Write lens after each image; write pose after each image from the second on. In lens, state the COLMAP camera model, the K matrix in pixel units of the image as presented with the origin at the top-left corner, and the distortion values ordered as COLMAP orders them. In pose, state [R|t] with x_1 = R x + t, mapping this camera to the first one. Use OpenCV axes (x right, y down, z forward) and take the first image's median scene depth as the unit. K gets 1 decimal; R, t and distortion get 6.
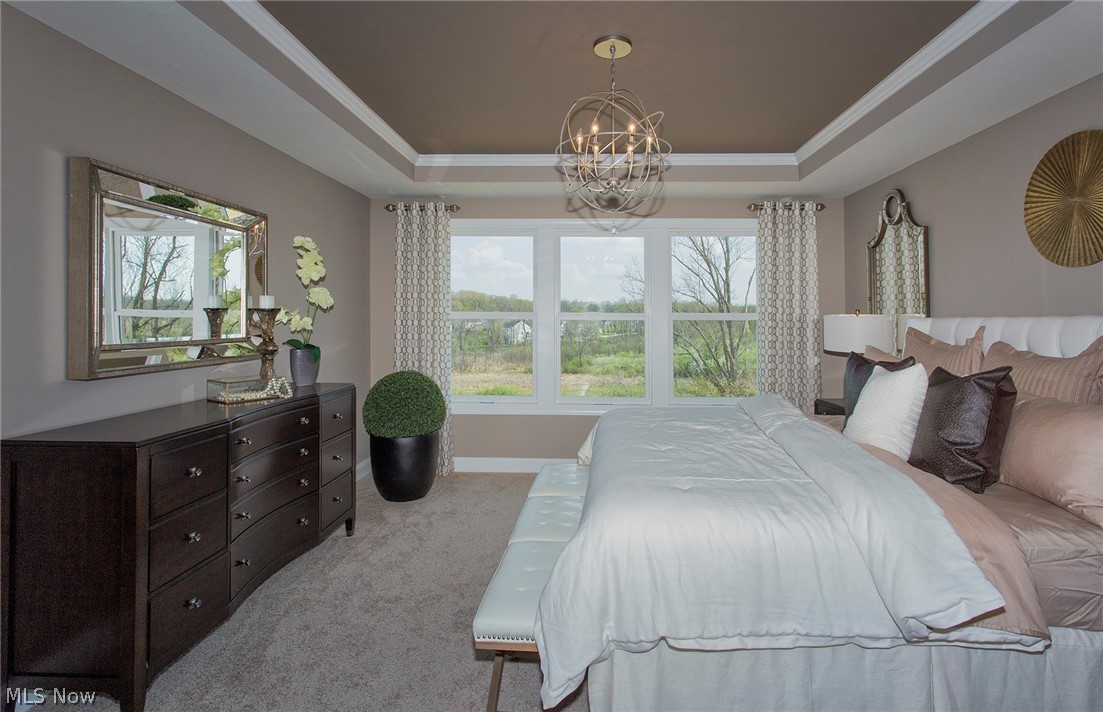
lens RADIAL K [[545.8, 0, 556.5], [0, 545.8, 319.9], [0, 0, 1]] dist [0.001634, 0.000410]
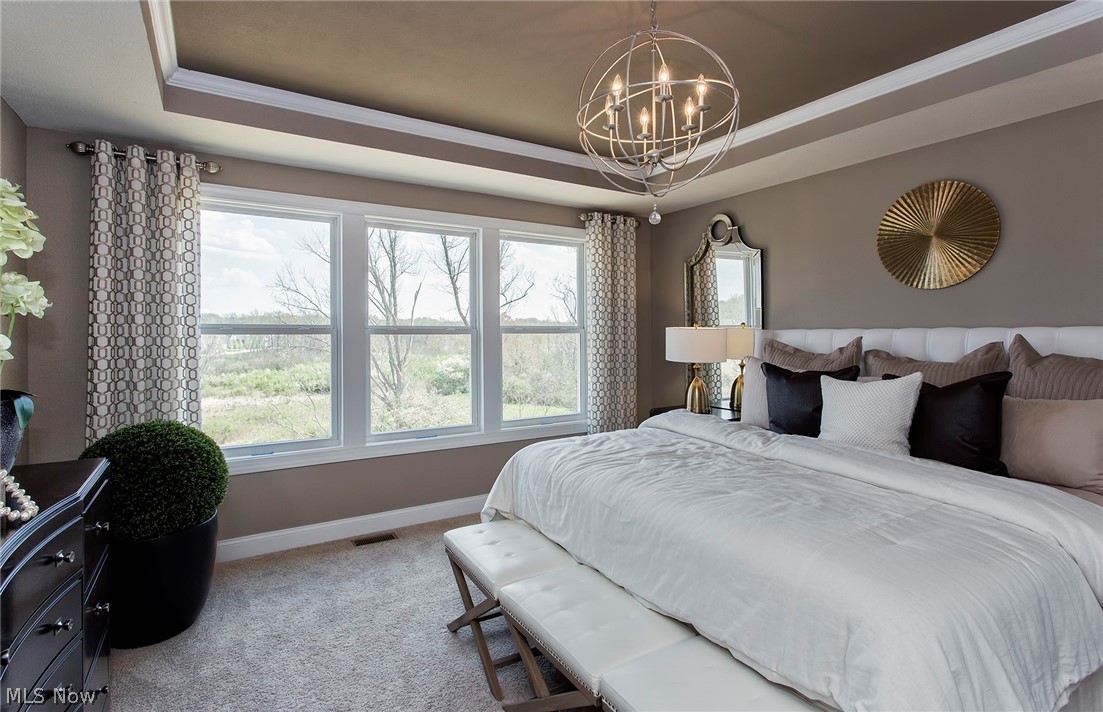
lens RADIAL K [[541.2, 0, 550.7], [0, 541.2, 329.8], [0, 0, 1]] dist [-0.000656, 0.000073]
pose [[0.816356, -0.005219, 0.577526, -0.251322], [0.008525, 0.999959, -0.003014, -0.002267], [-0.577486, 0.007384, 0.816367, 0.249532]]
